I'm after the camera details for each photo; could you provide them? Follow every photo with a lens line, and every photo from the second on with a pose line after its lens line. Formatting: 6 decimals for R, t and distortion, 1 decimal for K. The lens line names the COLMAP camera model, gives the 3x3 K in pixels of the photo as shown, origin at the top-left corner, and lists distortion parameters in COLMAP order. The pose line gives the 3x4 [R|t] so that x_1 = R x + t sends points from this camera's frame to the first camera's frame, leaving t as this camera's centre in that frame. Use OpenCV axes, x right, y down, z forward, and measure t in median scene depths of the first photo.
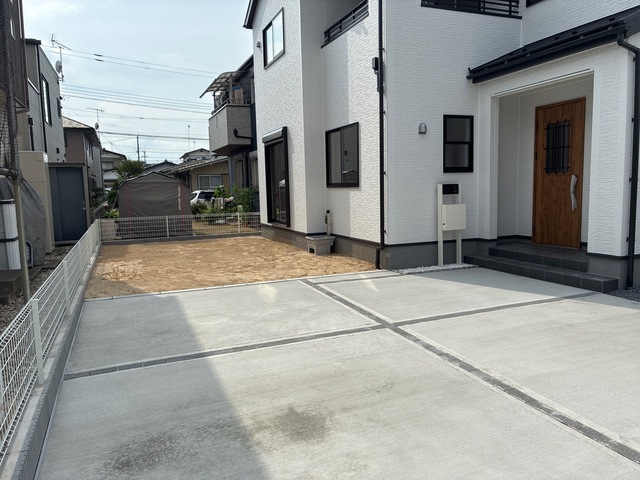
lens RADIAL K [[489.1, 0, 323.4], [0, 489.1, 237.8], [0, 0, 1]] dist [0.041783, -0.042710]
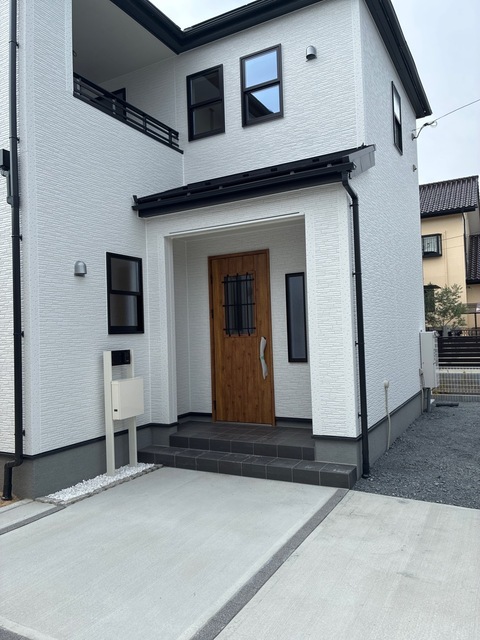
lens RADIAL K [[489.1, 0, 238.8], [0, 489.1, 317.4], [0, 0, 1]] dist [0.041783, -0.042710]
pose [[0.781244, 0.021080, 0.623870, -0.044206], [0.078455, 0.988189, -0.131636, -0.050279], [-0.619276, 0.151786, 0.770363, 0.350544]]
